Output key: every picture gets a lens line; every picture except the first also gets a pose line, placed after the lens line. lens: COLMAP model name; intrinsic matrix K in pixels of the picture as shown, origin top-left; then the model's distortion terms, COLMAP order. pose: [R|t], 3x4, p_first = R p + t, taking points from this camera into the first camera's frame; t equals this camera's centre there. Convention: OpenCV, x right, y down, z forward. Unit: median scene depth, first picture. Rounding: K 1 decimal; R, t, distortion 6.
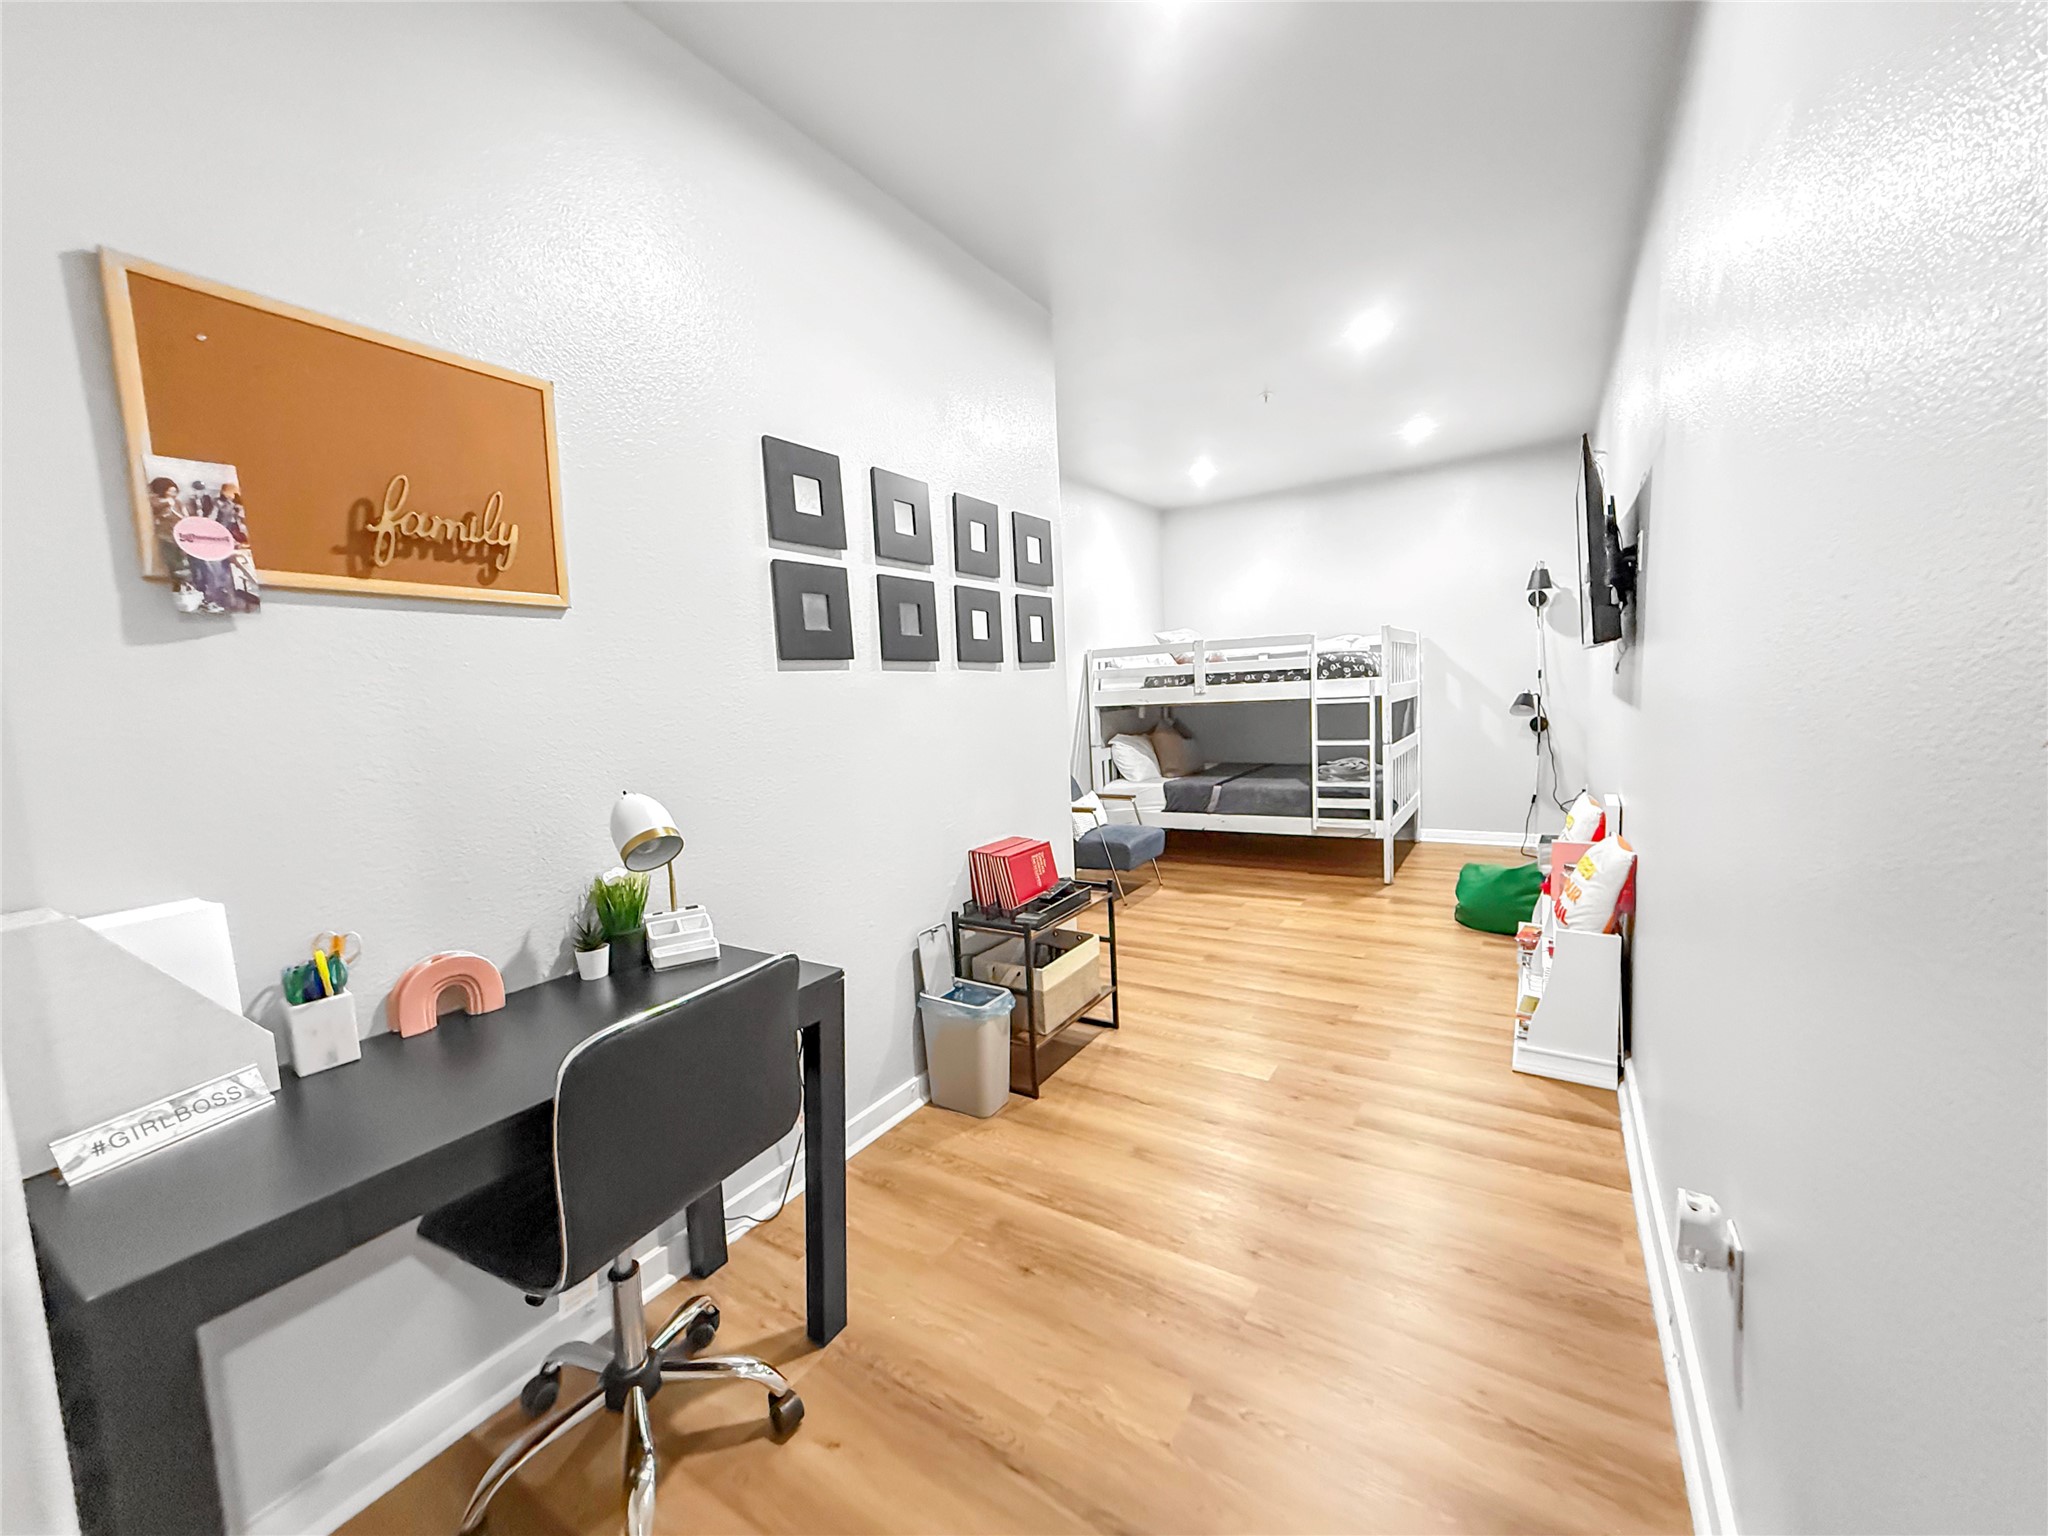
lens RADIAL K [[822.0, 0, 1029.1], [0, 822.0, 769.7], [0, 0, 1]] dist [-0.001868, 0.000070]
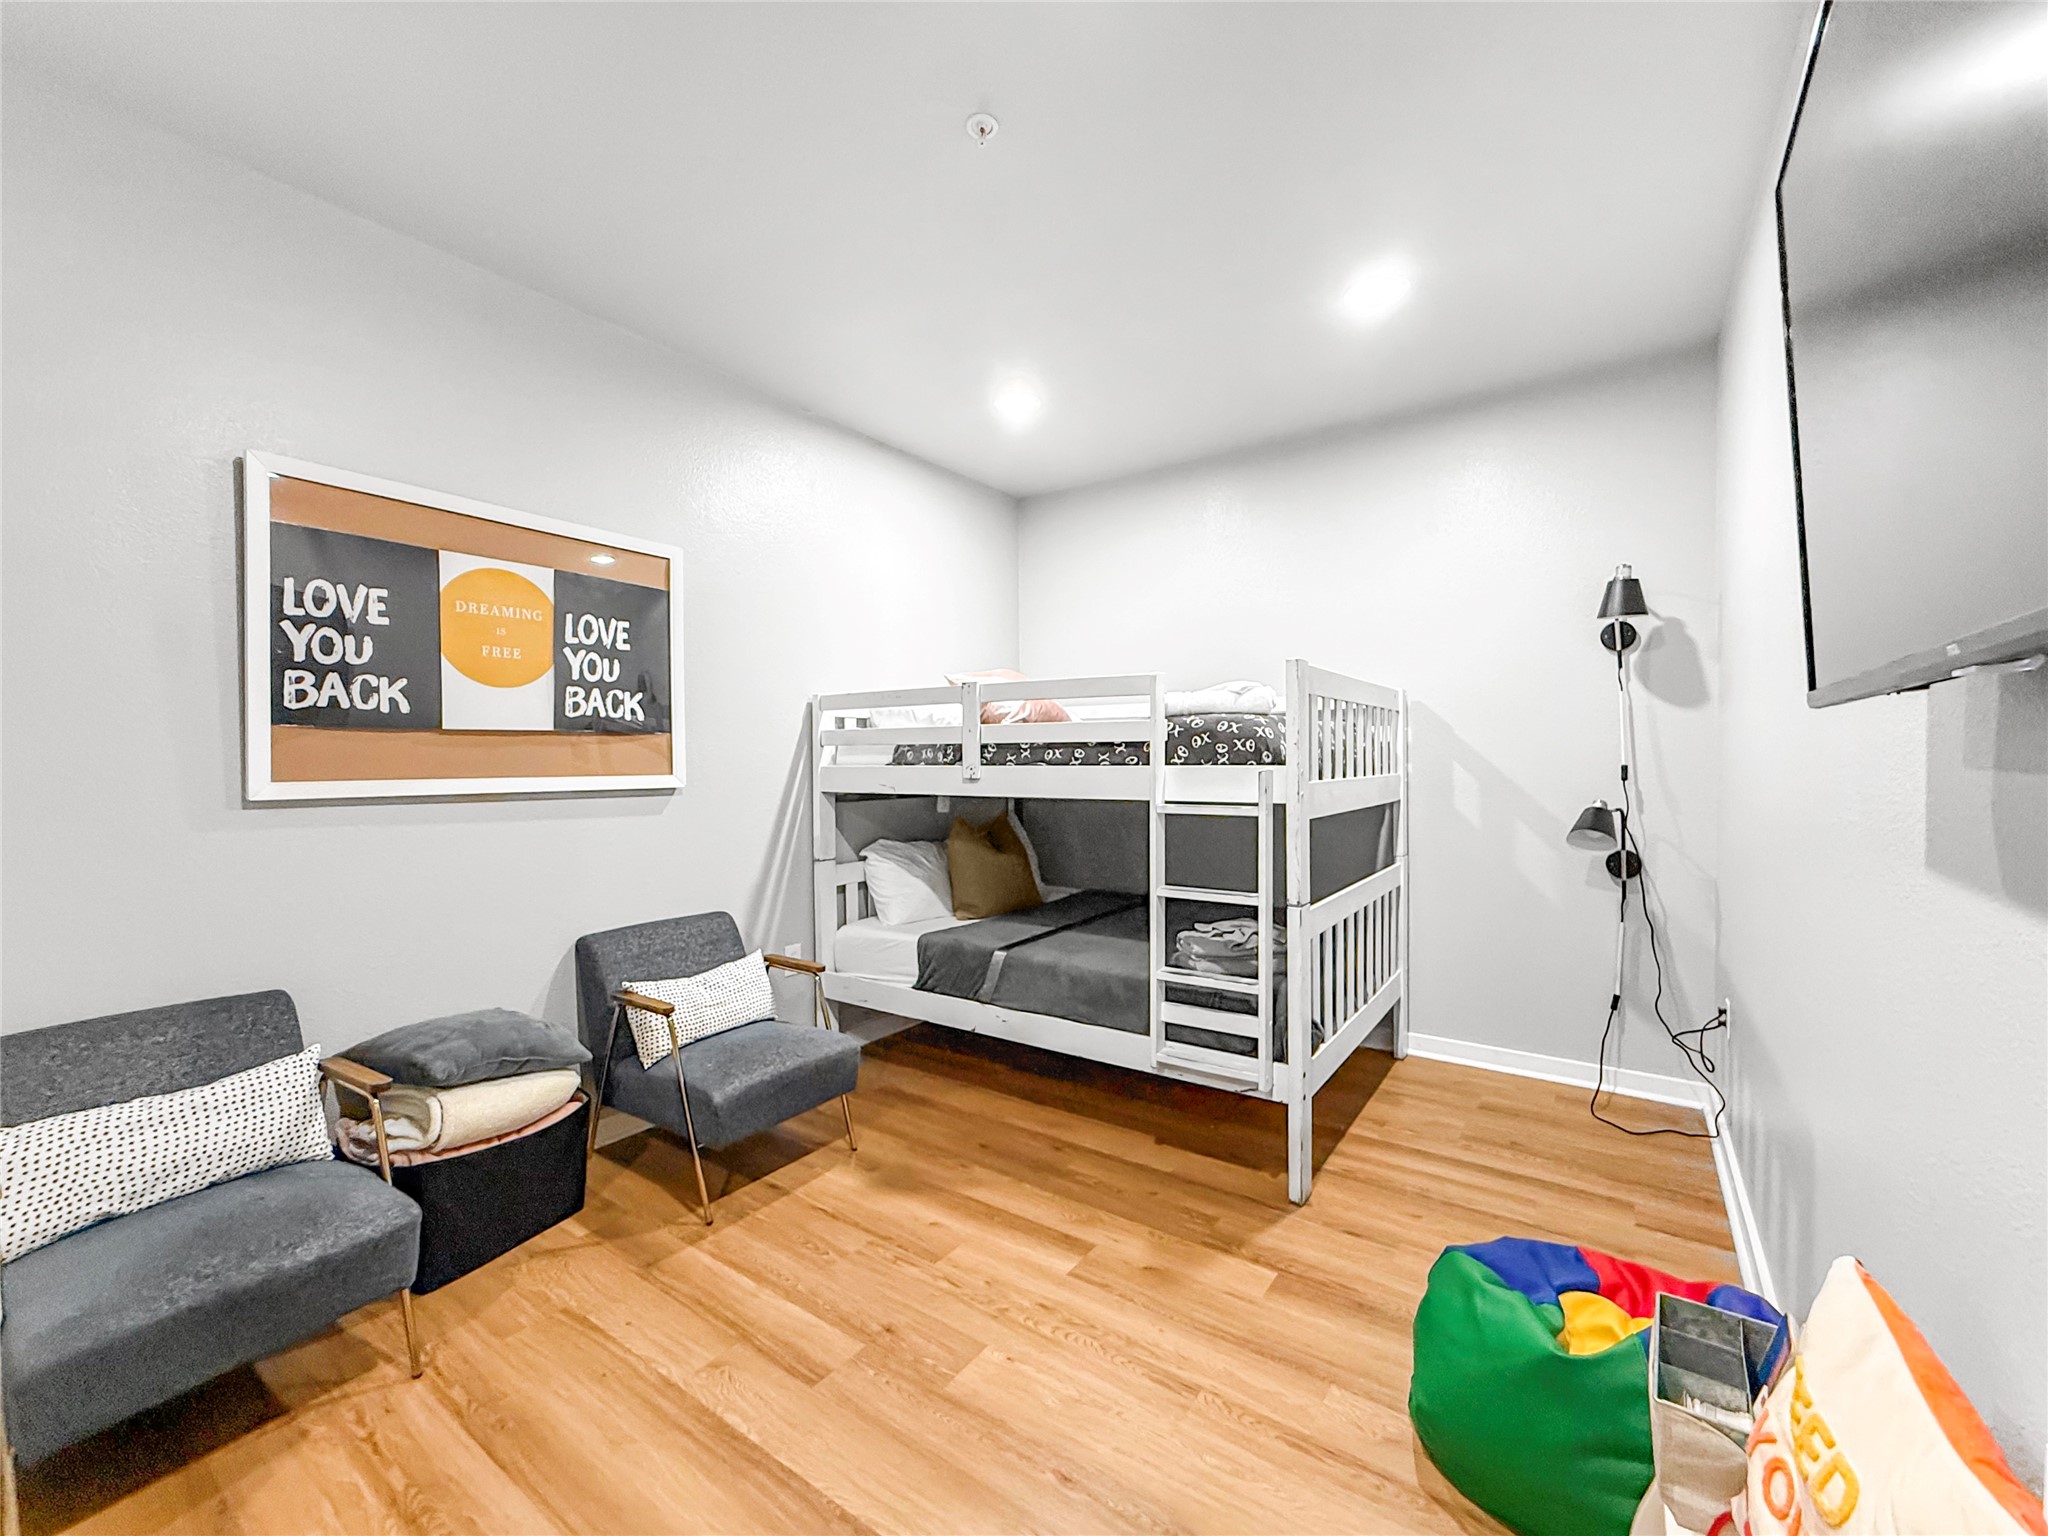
lens RADIAL K [[822.0, 0, 1014.7], [0, 822.0, 762.9], [0, 0, 1]] dist [-0.001868, 0.000070]
pose [[0.996174, 0.046312, -0.074117, 0.285615], [-0.052794, 0.994718, -0.088027, -0.059097], [0.069649, 0.091603, 0.993357, 0.474465]]
